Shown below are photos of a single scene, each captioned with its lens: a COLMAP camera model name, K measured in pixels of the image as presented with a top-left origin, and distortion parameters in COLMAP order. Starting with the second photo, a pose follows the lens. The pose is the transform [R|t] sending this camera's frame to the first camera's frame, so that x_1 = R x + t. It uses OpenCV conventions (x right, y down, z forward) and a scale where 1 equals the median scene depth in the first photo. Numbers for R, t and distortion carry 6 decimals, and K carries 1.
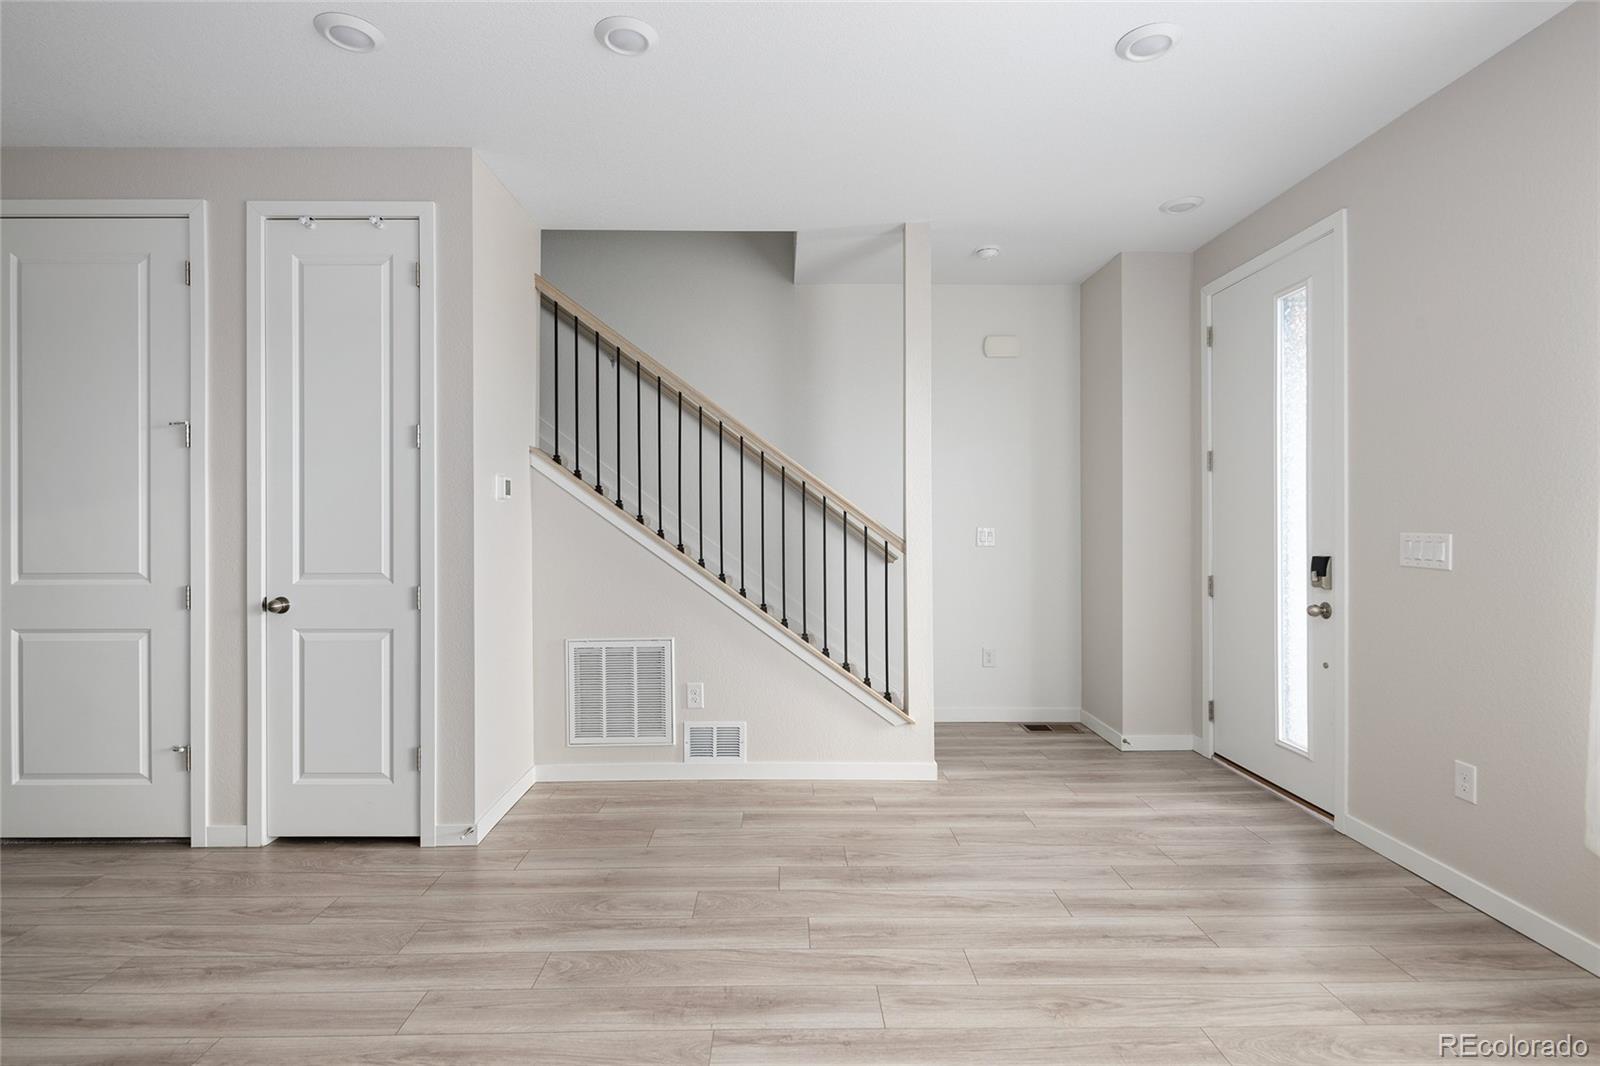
lens RADIAL K [[773.1, 0, 800.0], [0, 773.1, 533.0], [0, 0, 1]] dist [0.000890, 0.000389]
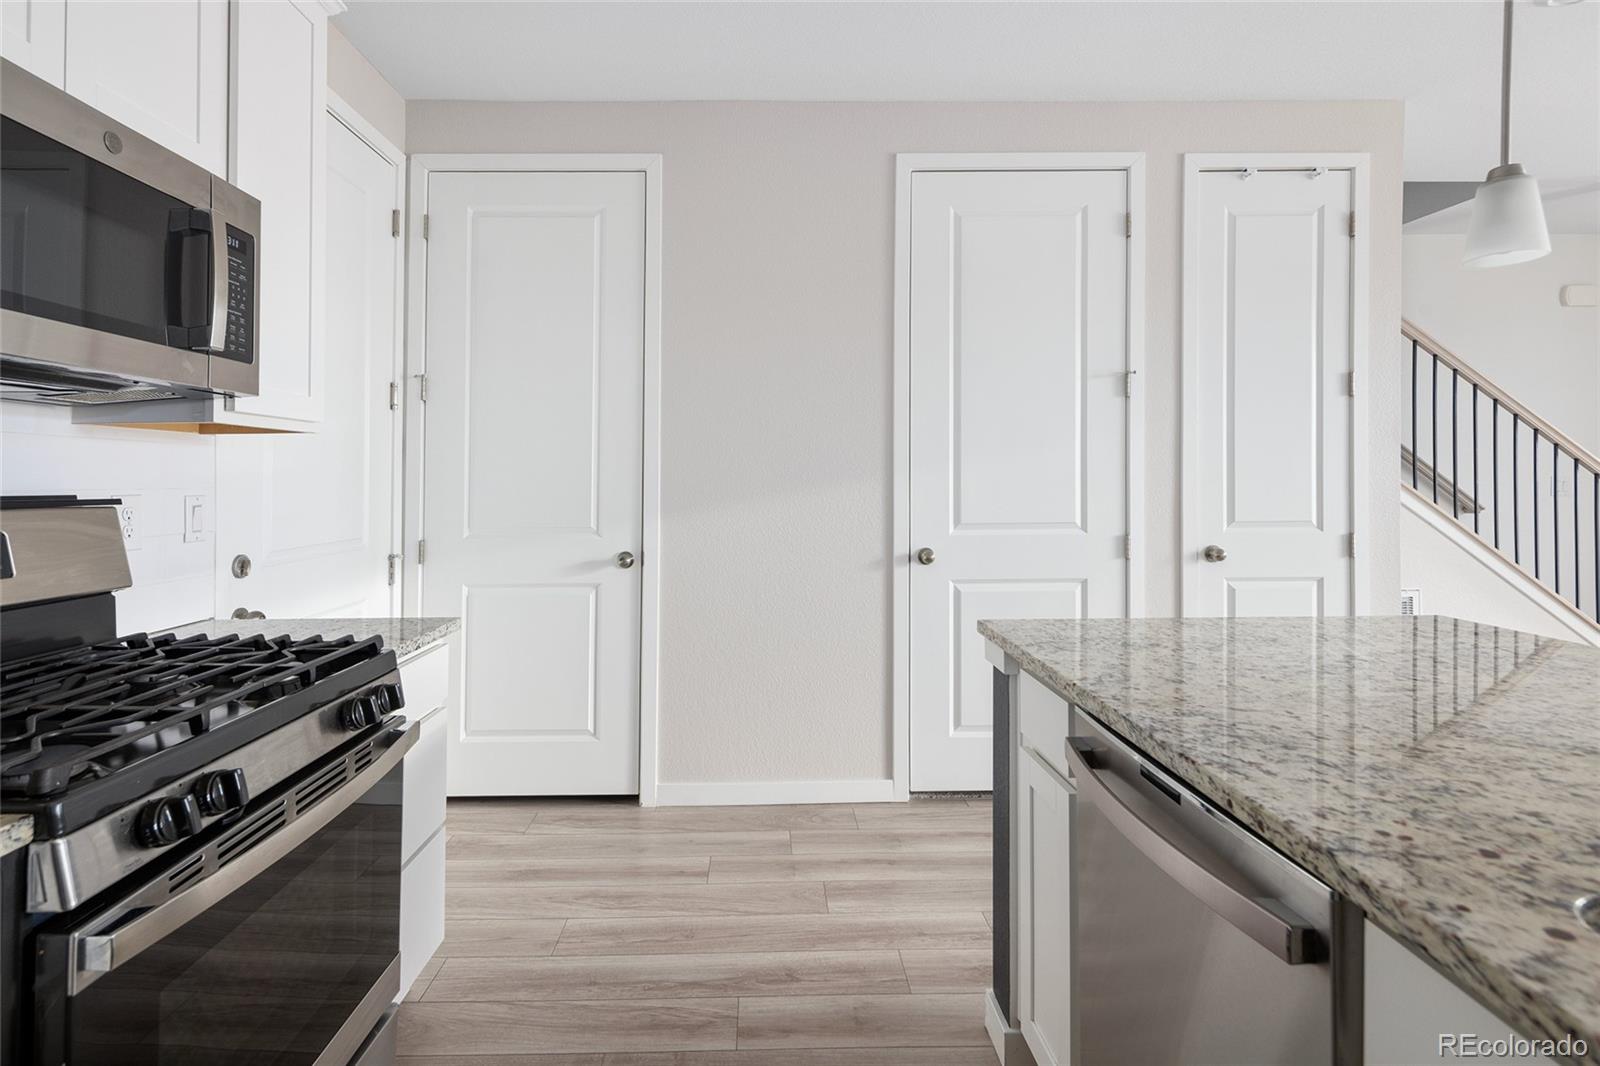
lens RADIAL K [[783.3, 0, 776.1], [0, 783.3, 471.6], [0, 0, 1]] dist [-0.005139, -0.000591]
pose [[0.999977, -0.005711, 0.003527, -0.879894], [0.005779, 0.999796, -0.019366, 0.002804], [-0.003416, 0.019386, 0.999806, -0.007469]]
